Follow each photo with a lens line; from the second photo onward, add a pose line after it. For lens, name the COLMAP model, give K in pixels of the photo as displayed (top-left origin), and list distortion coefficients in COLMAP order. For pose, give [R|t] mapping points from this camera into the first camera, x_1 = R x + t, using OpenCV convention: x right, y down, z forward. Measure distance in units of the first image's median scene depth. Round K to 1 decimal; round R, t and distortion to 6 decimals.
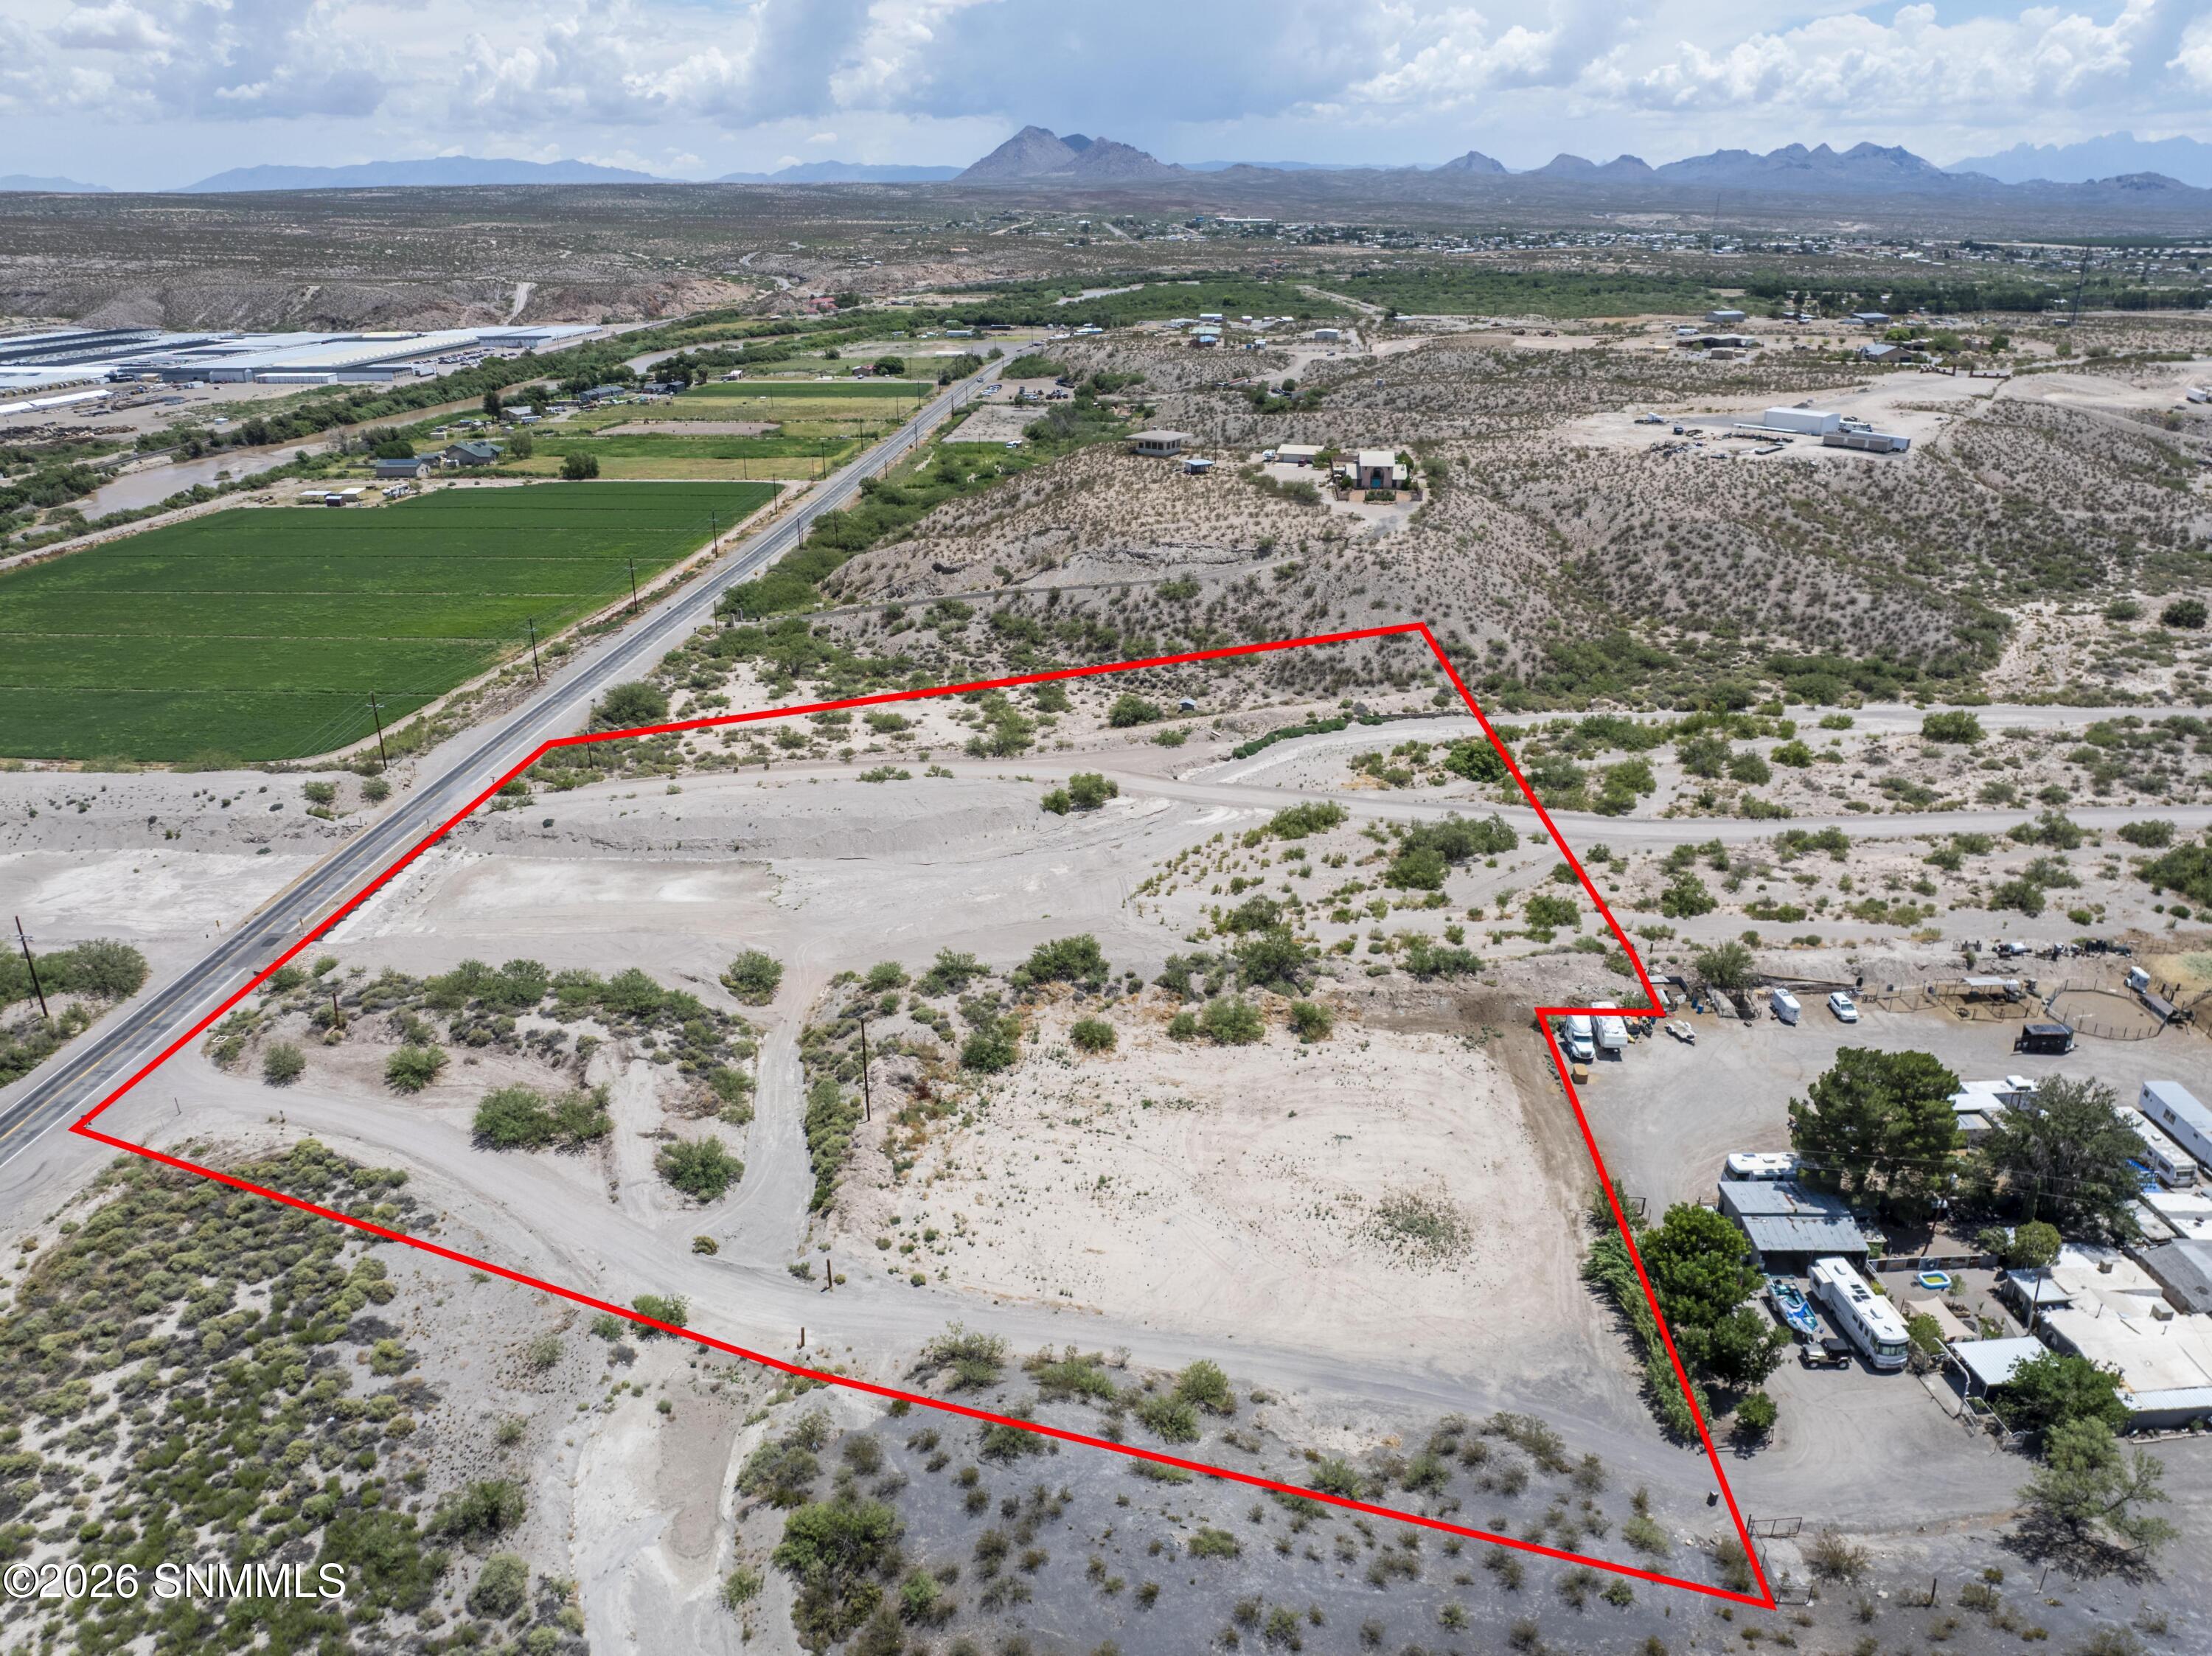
lens RADIAL K [[1561.0, 0, 1112.4], [0, 1561.0, 814.9], [0, 0, 1]] dist [-0.040905, 0.003652]
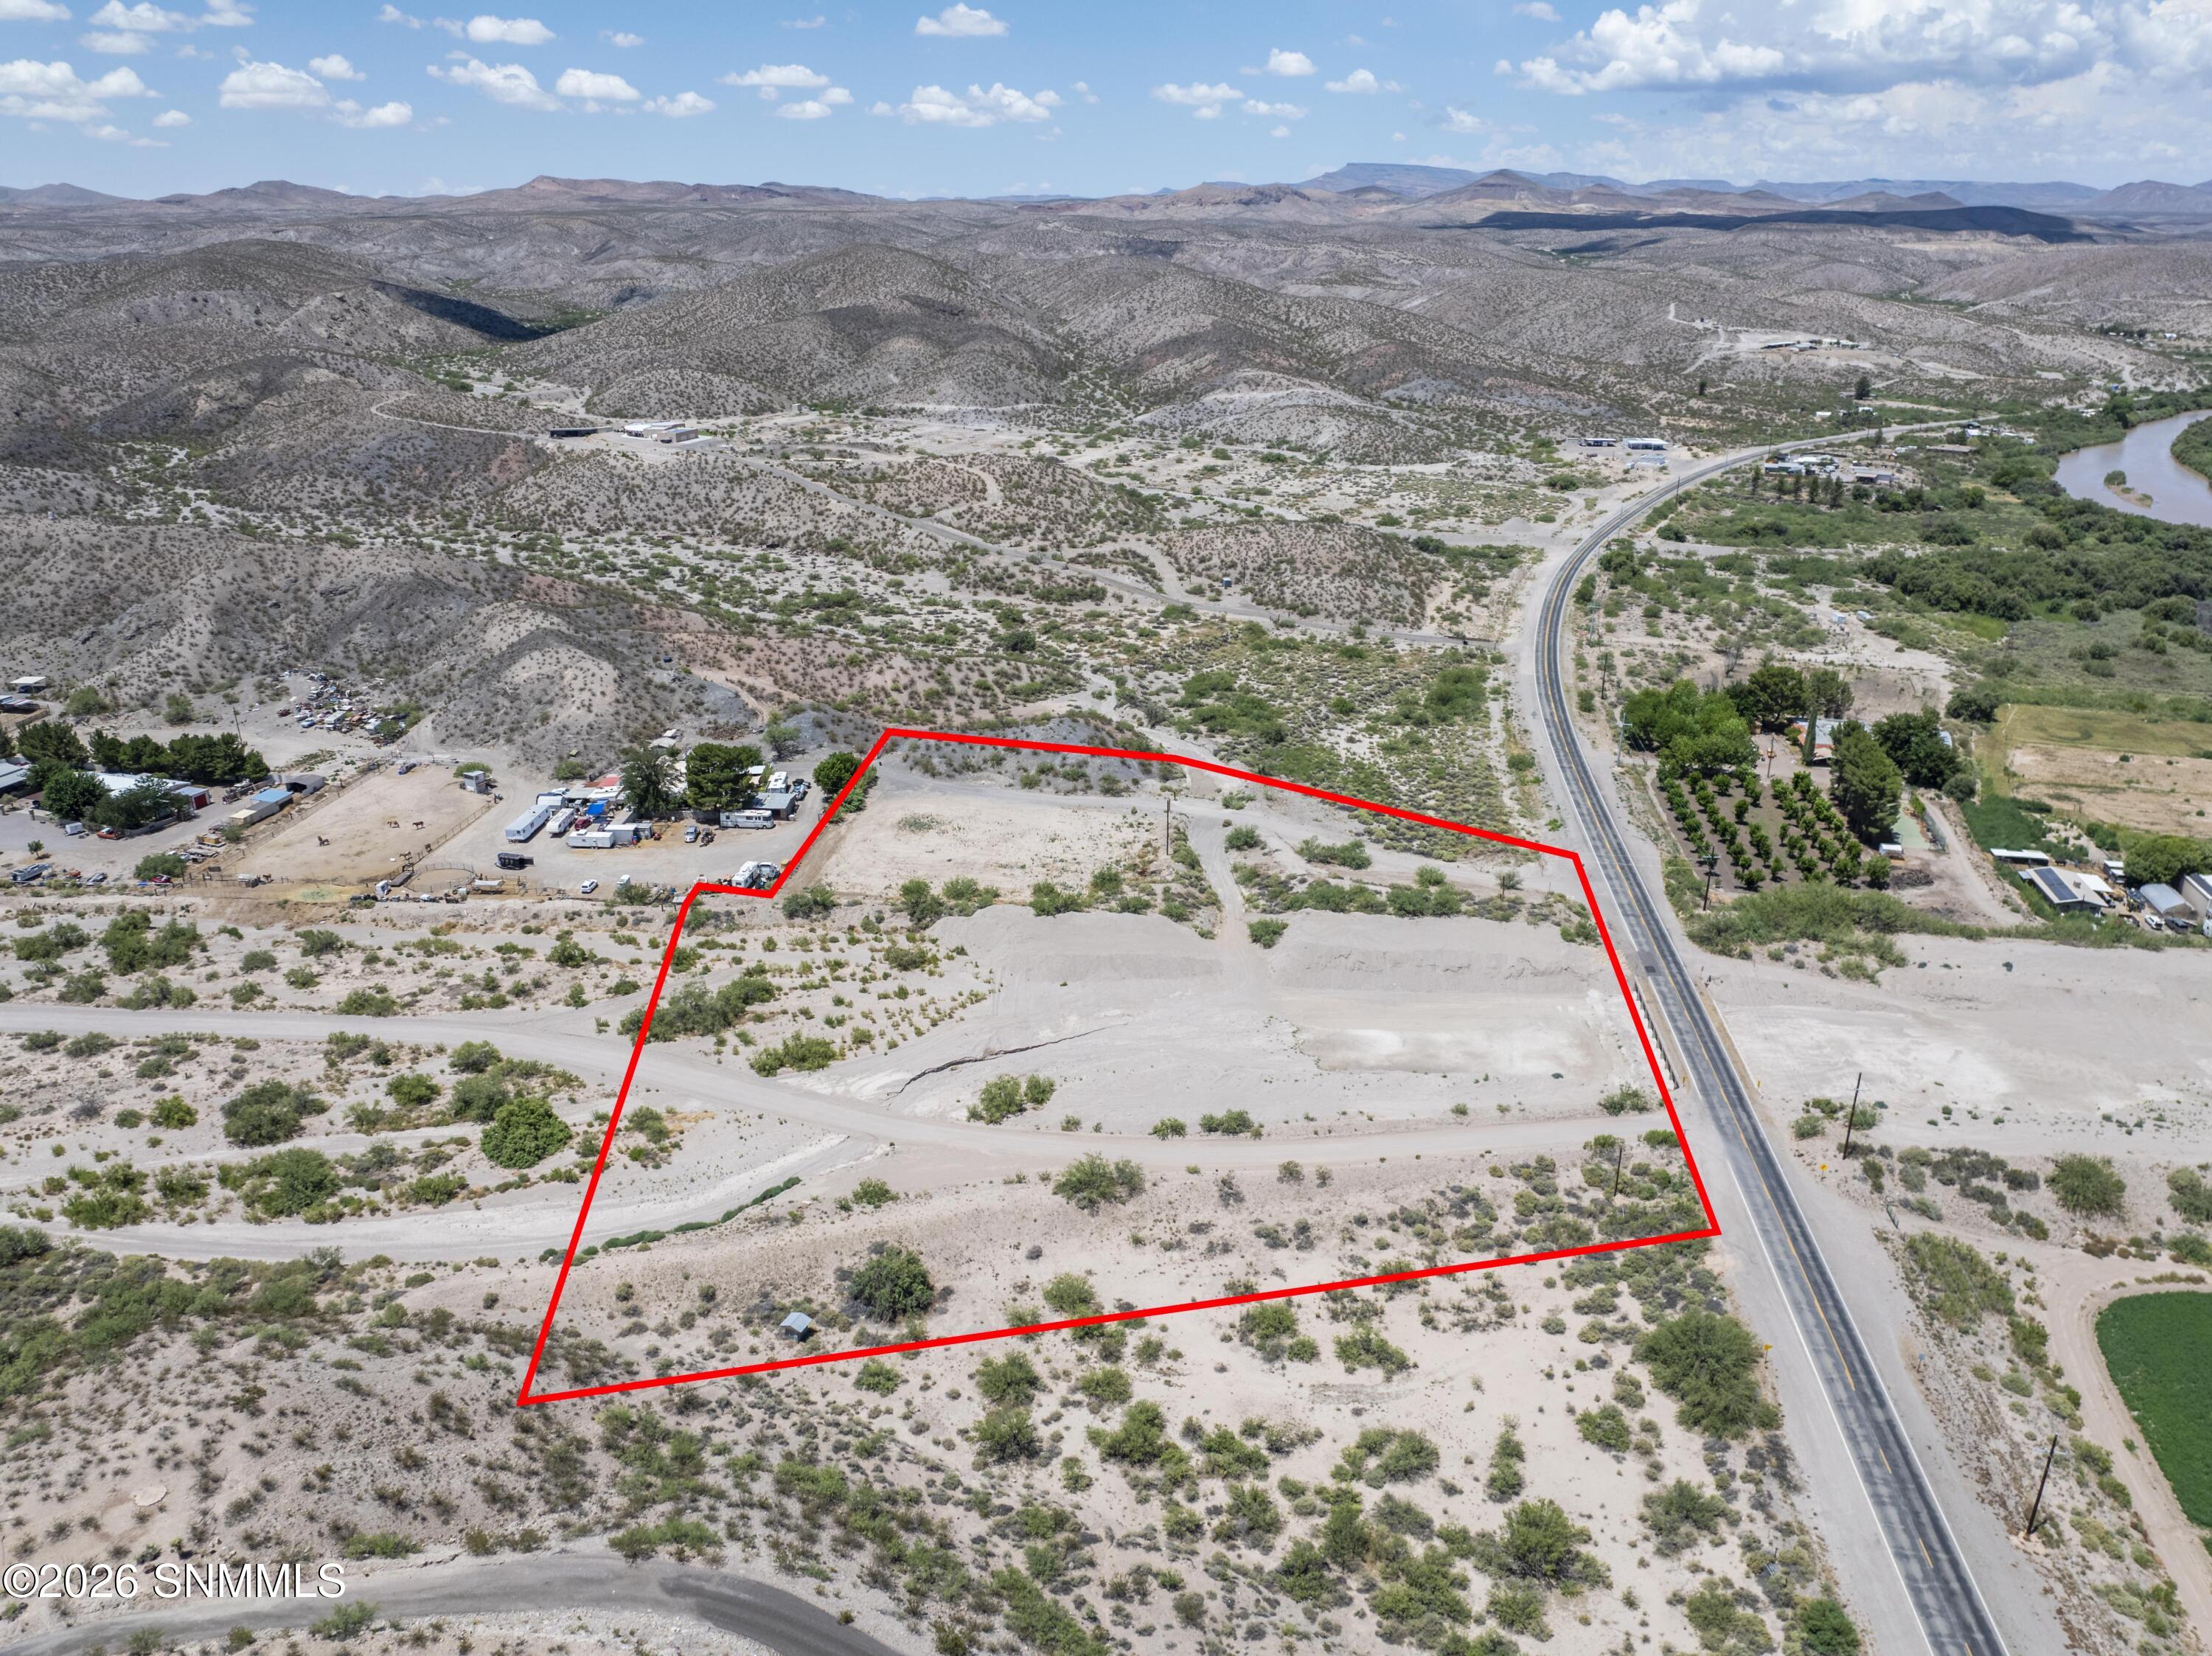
lens RADIAL K [[1558.4, 0, 1121.8], [0, 1558.4, 827.8], [0, 0, 1]] dist [-0.051044, 0.023029]
pose [[-0.998346, -0.019140, 0.054218, -0.131968], [0.023123, 0.729701, 0.683376, -0.756044], [-0.052642, 0.683499, -0.728051, 1.559131]]
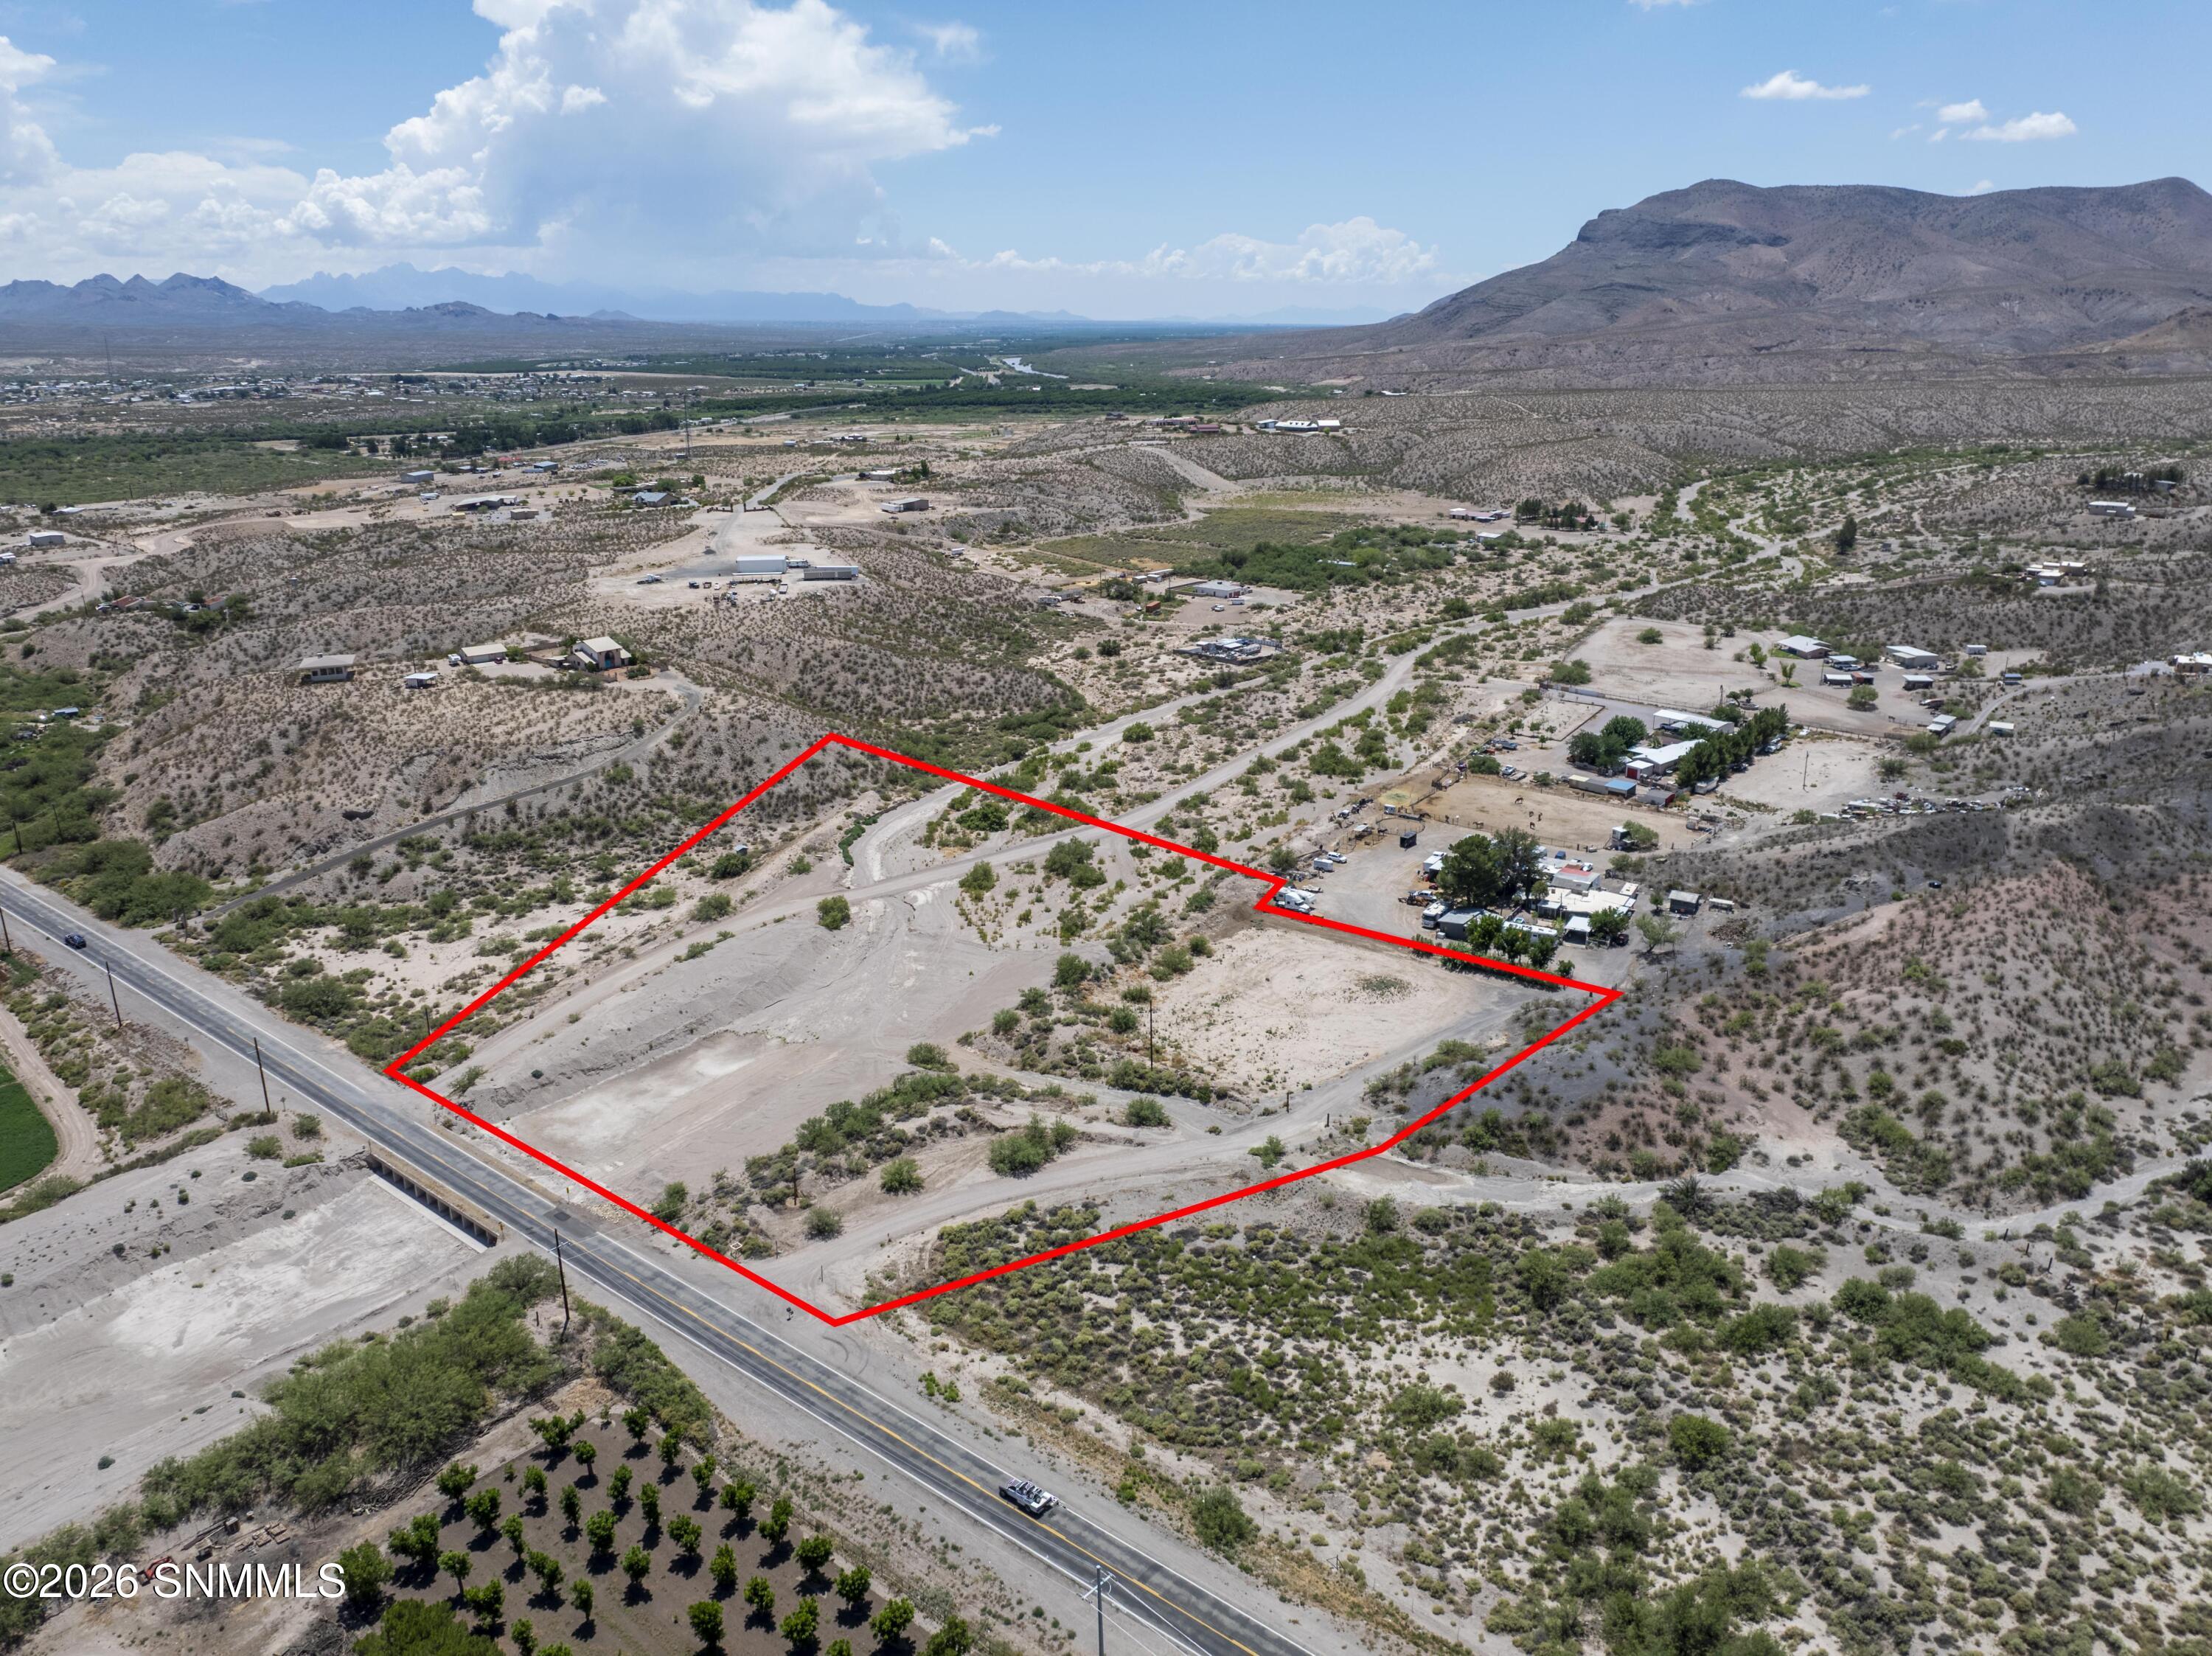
lens RADIAL K [[1559.5, 0, 1110.3], [0, 1559.5, 830.9], [0, 0, 1]] dist [-0.035348, -0.002569]
pose [[0.577548, -0.257478, 0.774689, -0.896592], [0.305356, 0.948209, 0.087501, -0.124316], [-0.757097, 0.186020, 0.626259, -0.021926]]
